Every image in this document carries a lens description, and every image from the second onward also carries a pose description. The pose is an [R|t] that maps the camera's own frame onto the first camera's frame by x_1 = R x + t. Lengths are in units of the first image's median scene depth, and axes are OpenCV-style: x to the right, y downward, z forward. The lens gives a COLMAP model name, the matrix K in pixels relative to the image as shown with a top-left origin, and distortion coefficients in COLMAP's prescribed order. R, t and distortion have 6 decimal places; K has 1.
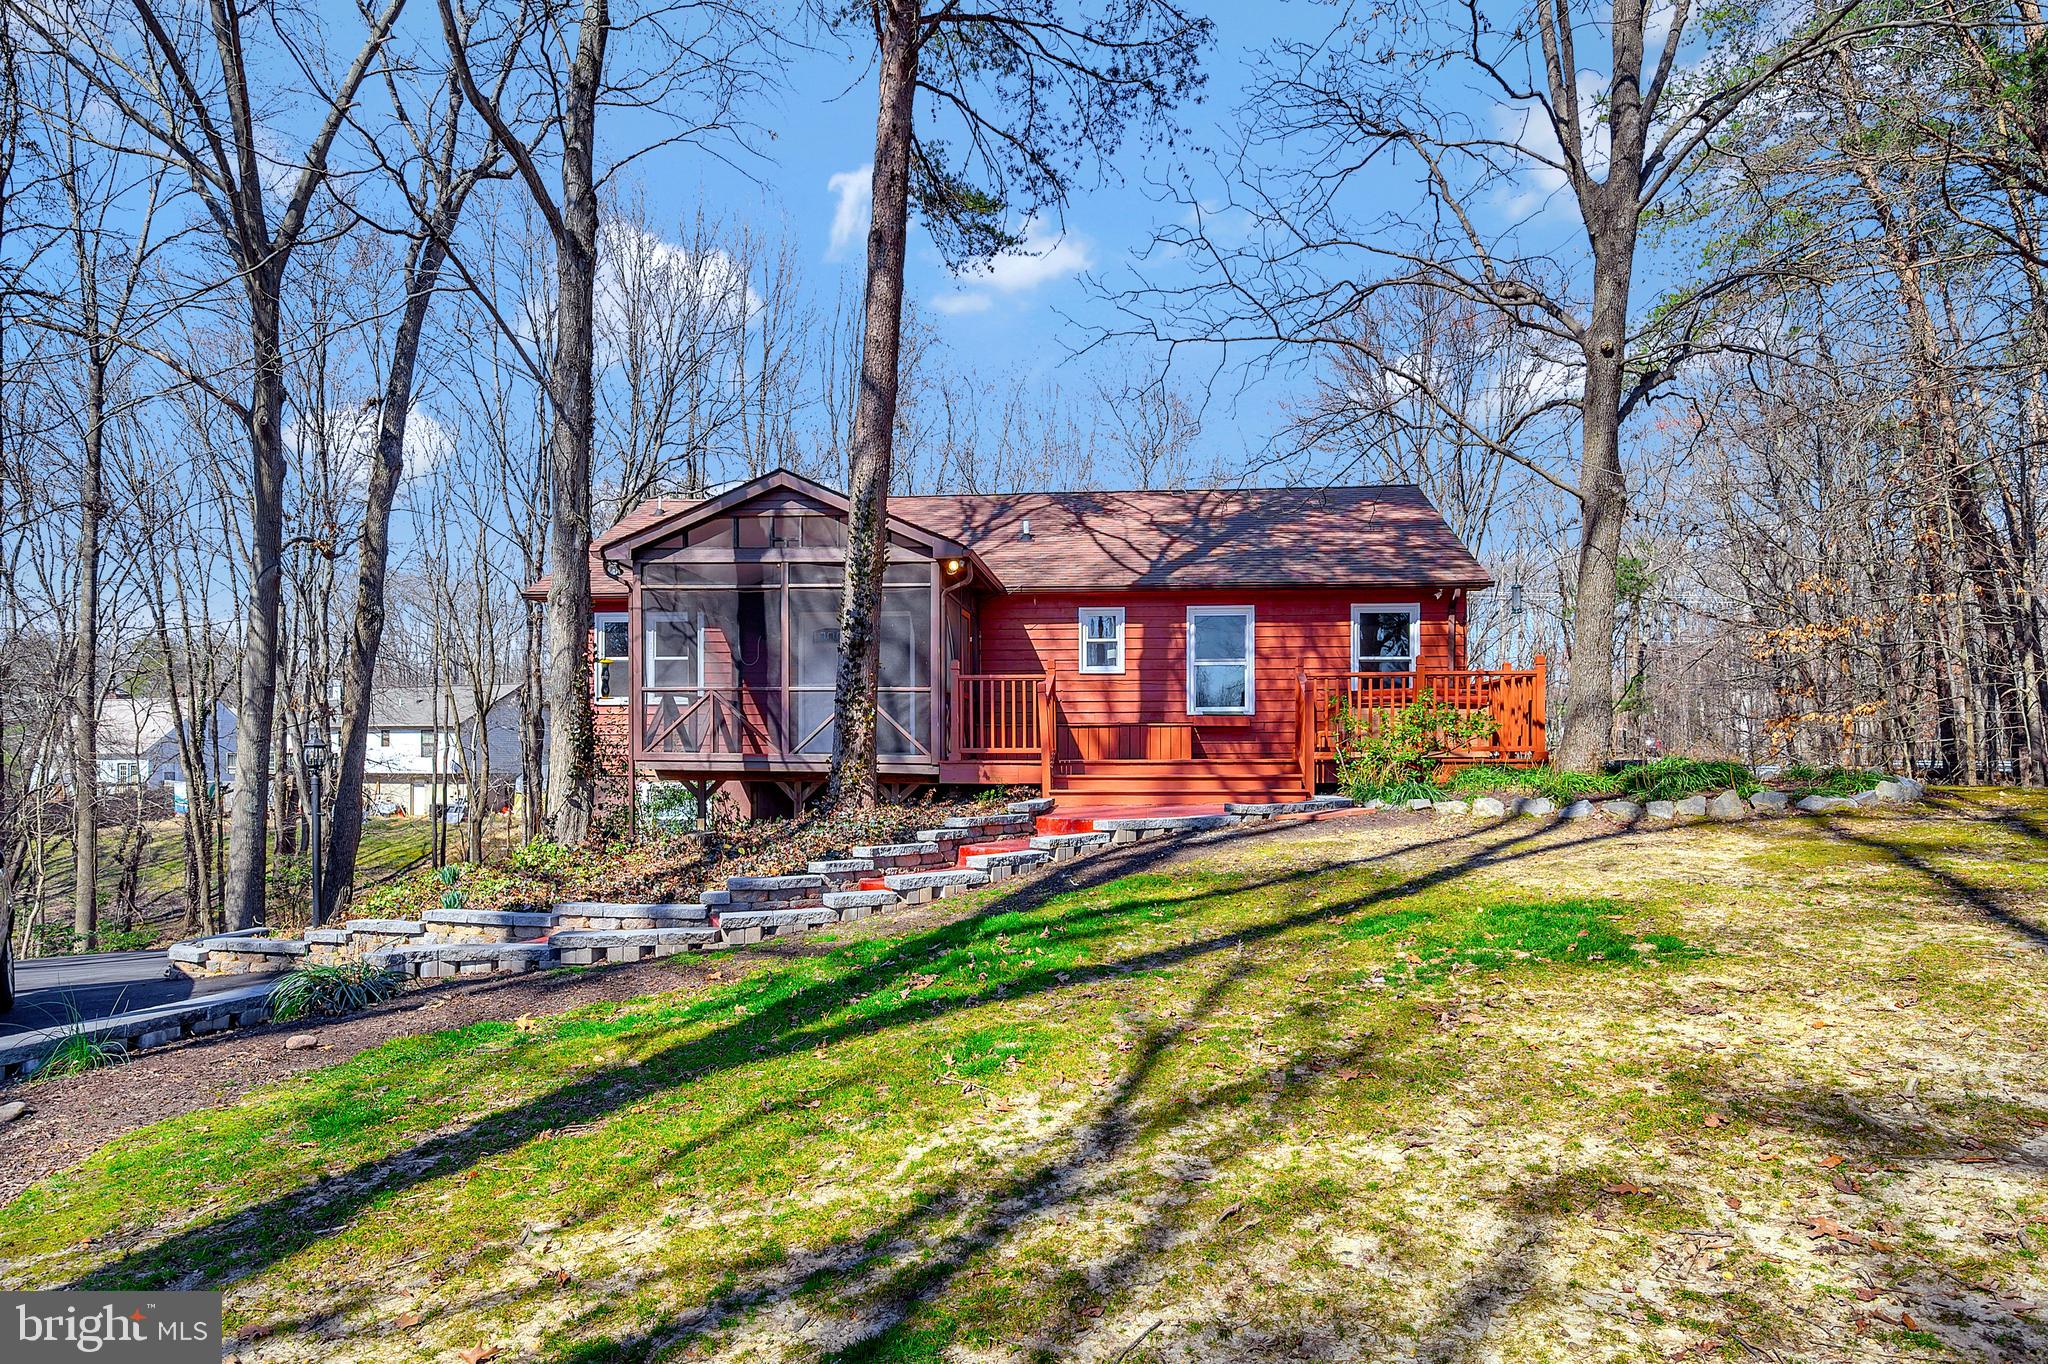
lens RADIAL K [[1189.5, 0, 1023.4], [0, 1189.5, 757.4], [0, 0, 1]] dist [0.006102, 0.000197]
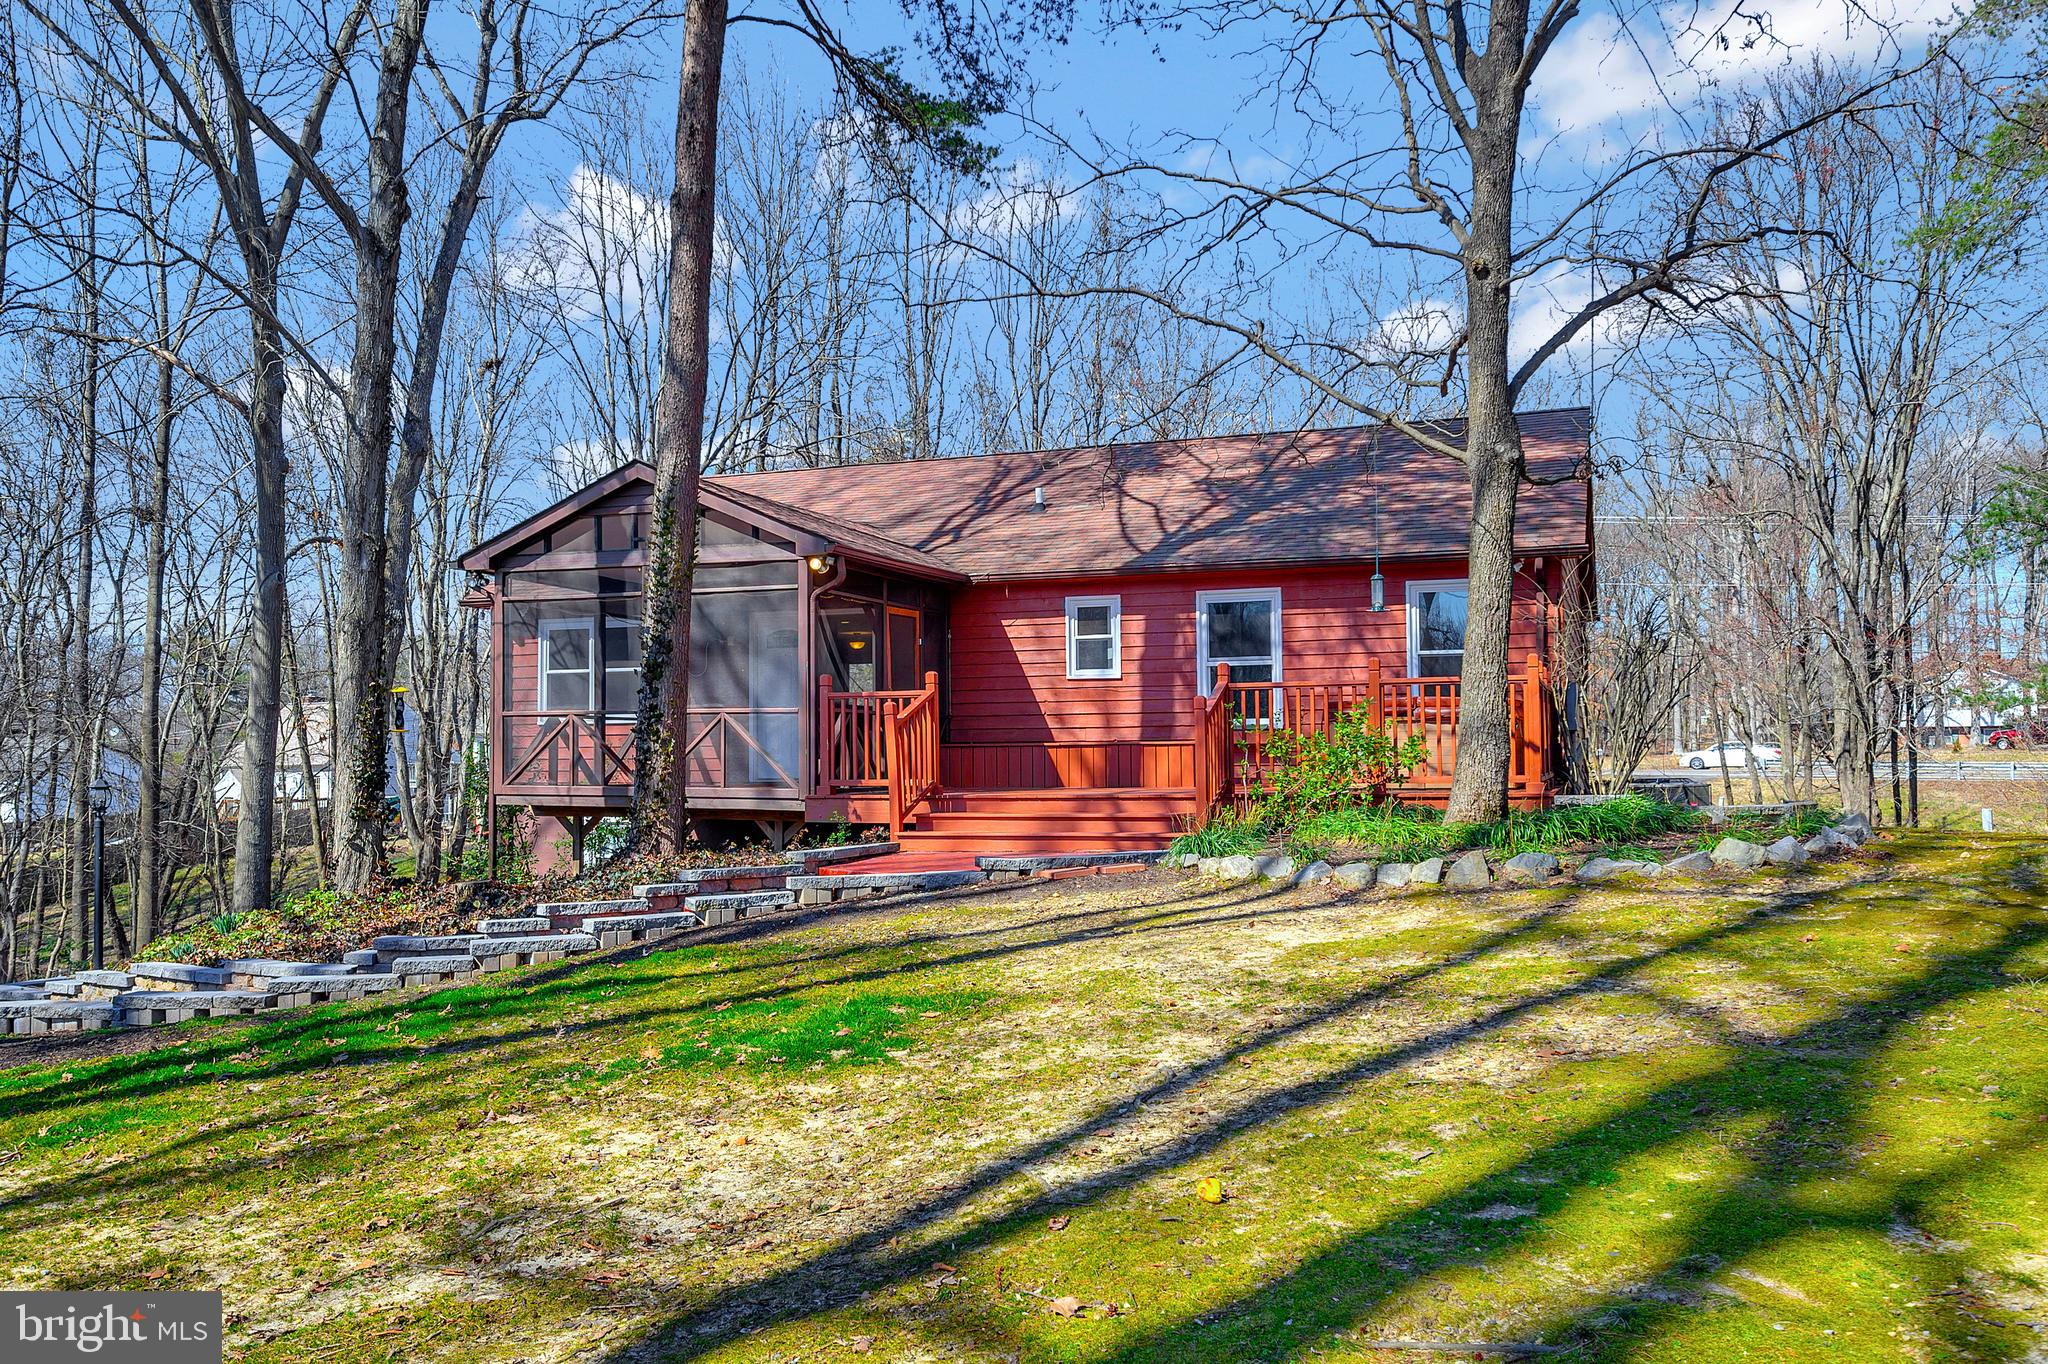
lens RADIAL K [[1598.1, 0, 1024.4], [0, 1598.1, 686.2], [0, 0, 1]] dist [0.010693, -0.002347]
pose [[0.966648, -0.017998, -0.255474, 0.356477], [0.006373, 0.998909, -0.046257, -0.020302], [0.256028, 0.043086, 0.965709, -0.048766]]
